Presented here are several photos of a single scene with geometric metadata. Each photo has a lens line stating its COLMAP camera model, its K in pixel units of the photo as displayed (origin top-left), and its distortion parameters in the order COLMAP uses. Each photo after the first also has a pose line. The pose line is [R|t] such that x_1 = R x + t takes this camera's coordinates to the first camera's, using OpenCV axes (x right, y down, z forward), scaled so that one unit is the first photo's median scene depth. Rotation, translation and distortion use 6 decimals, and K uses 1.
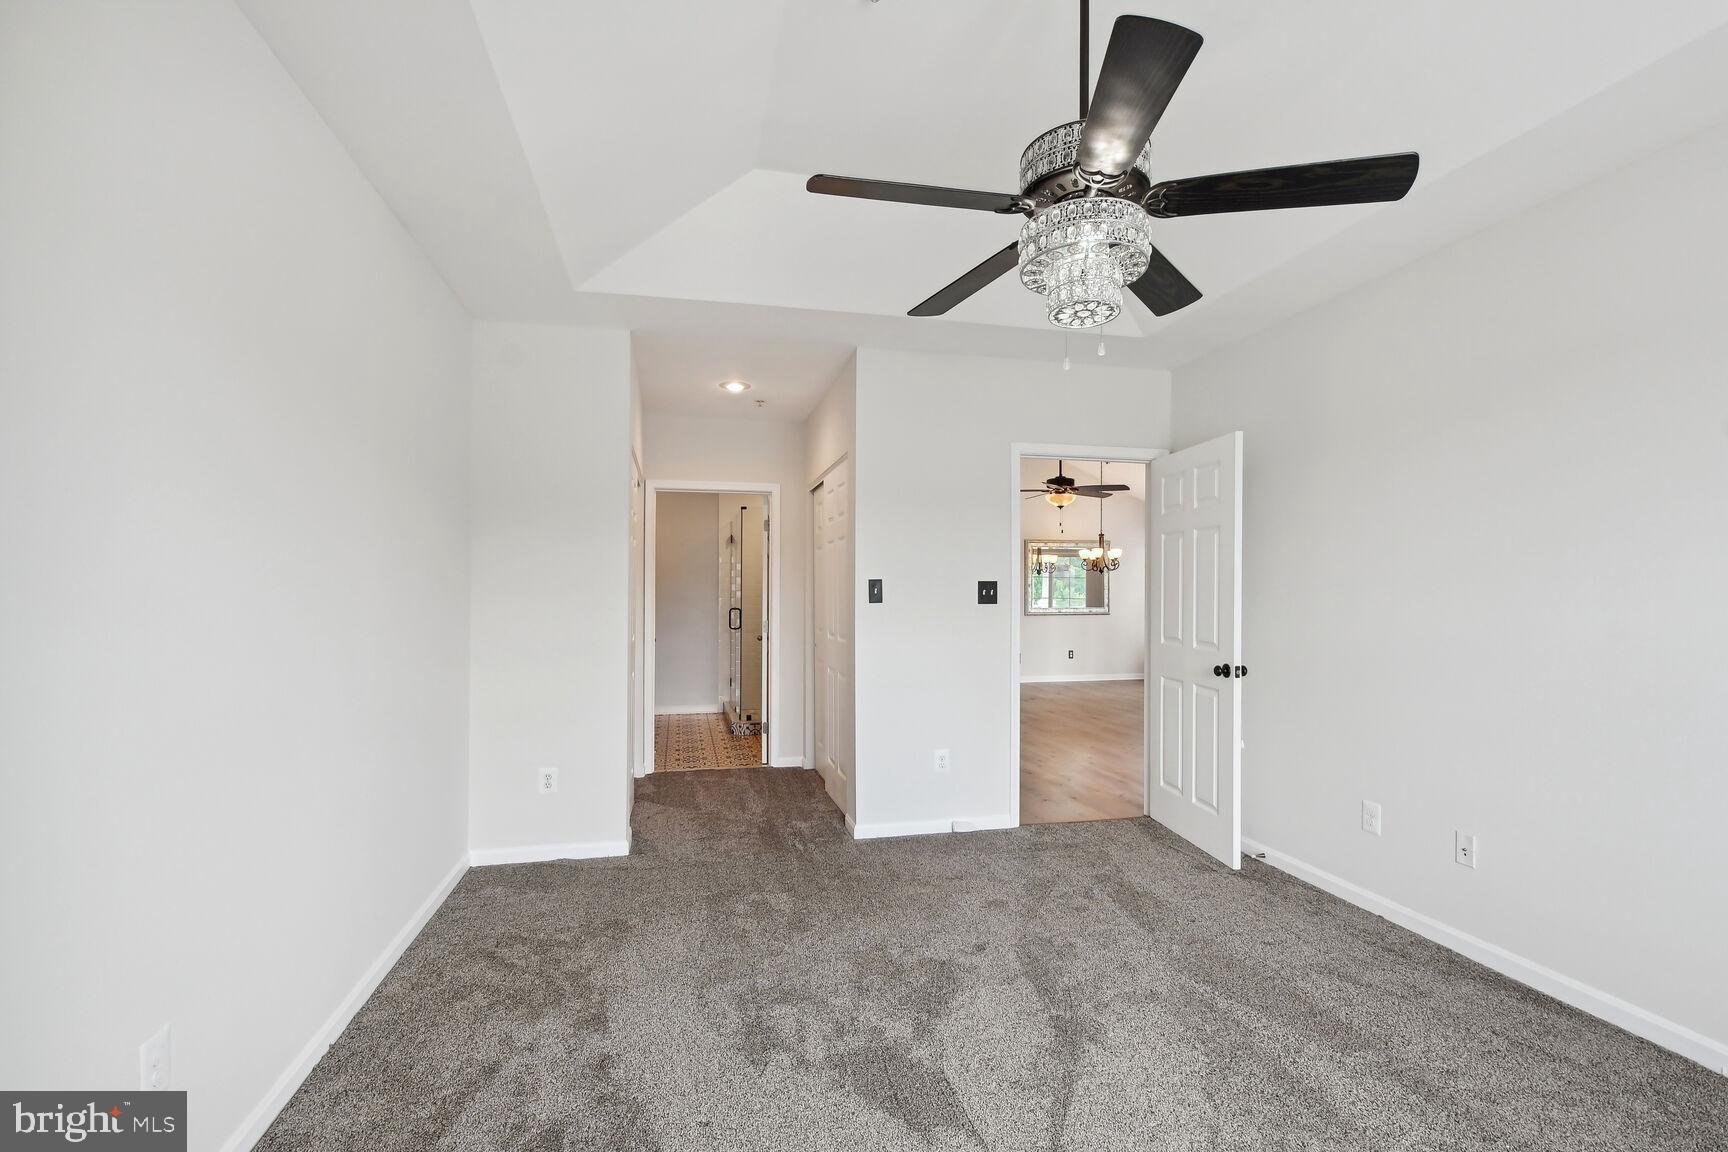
lens RADIAL K [[749.7, 0, 836.7], [0, 749.7, 599.8], [0, 0, 1]] dist [0.003417, -0.001394]
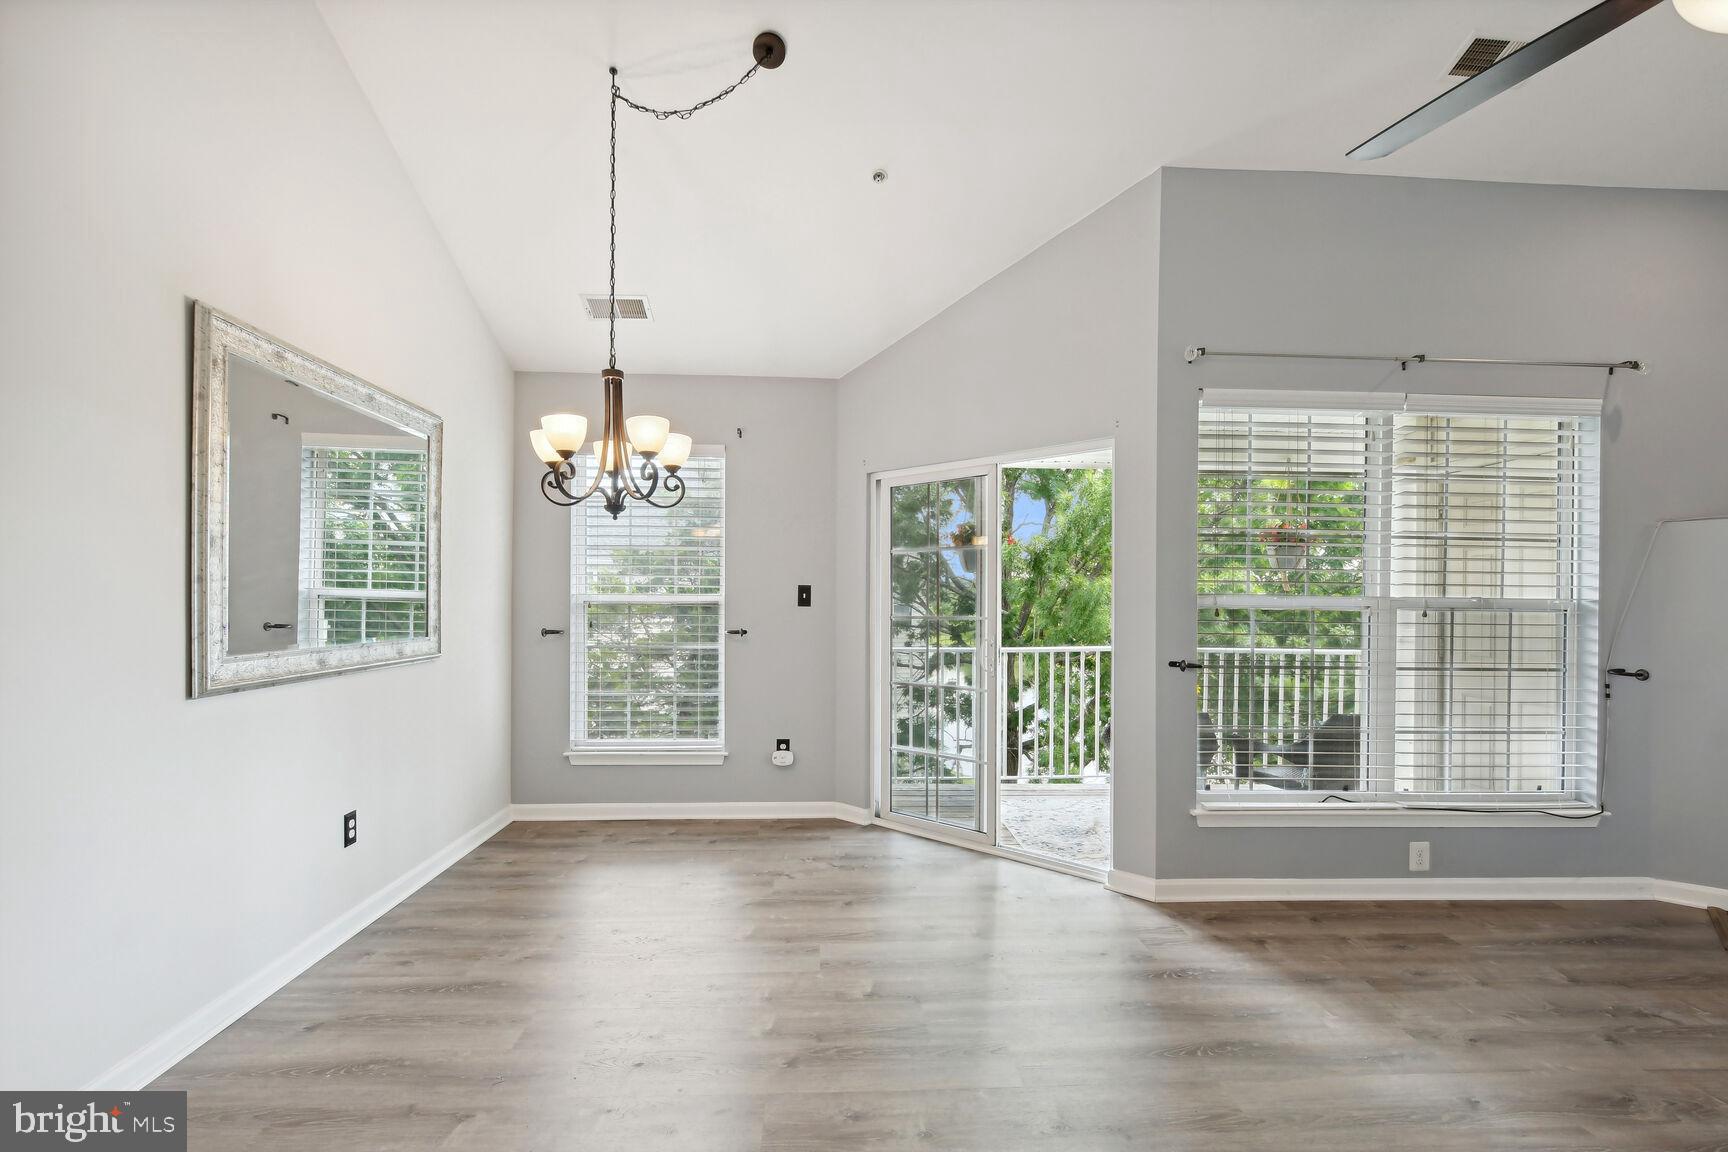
lens RADIAL K [[768.7, 0, 860.6], [0, 768.7, 607.9], [0, 0, 1]] dist [-0.001501, -0.000975]
pose [[0.156102, -0.009099, 0.987699, 0.086541], [-0.005055, 0.999937, 0.010011, -0.005023], [-0.987728, -0.006556, 0.156046, 0.803307]]
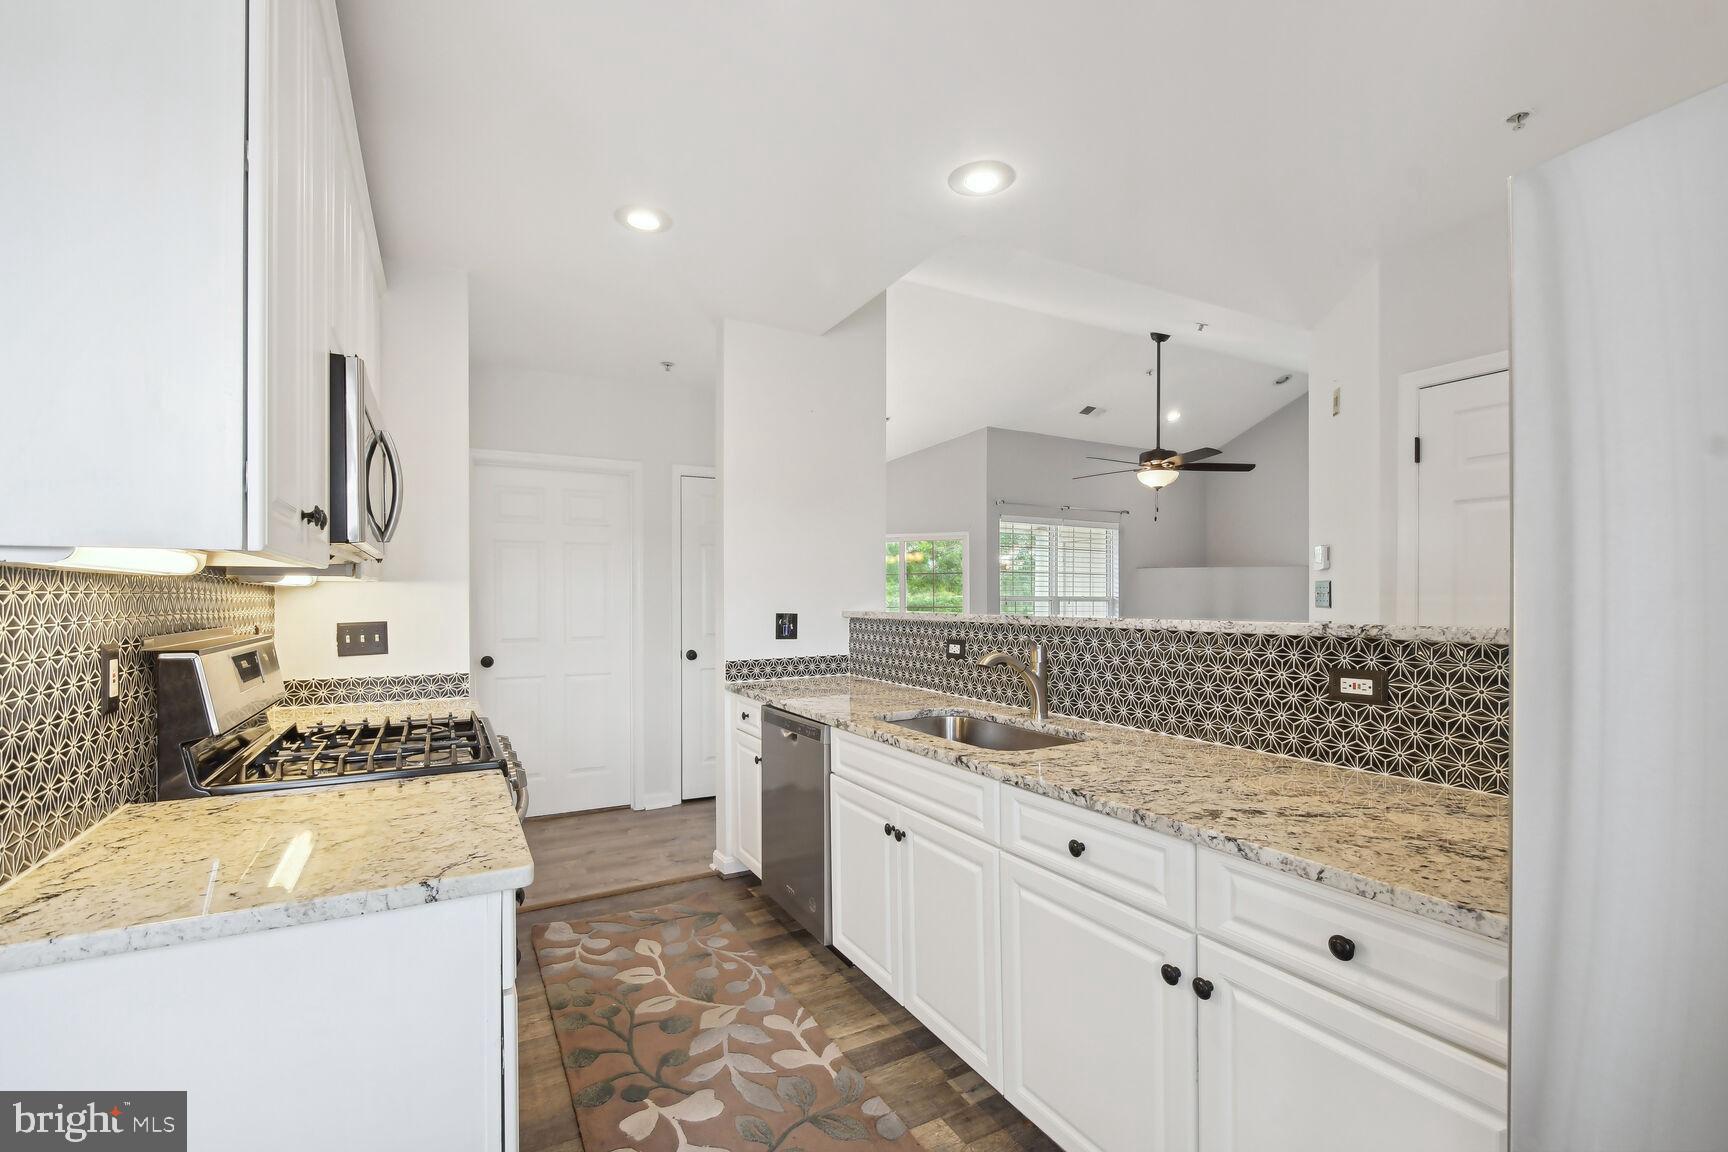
lens RADIAL K [[749.7, 0, 836.7], [0, 749.7, 599.8], [0, 0, 1]] dist [0.003417, -0.001394]
pose [[-0.271399, -0.002259, 0.962464, -0.245163], [0.001937, 0.999994, 0.002893, -0.006136], [-0.962465, 0.002650, -0.271393, 1.059542]]
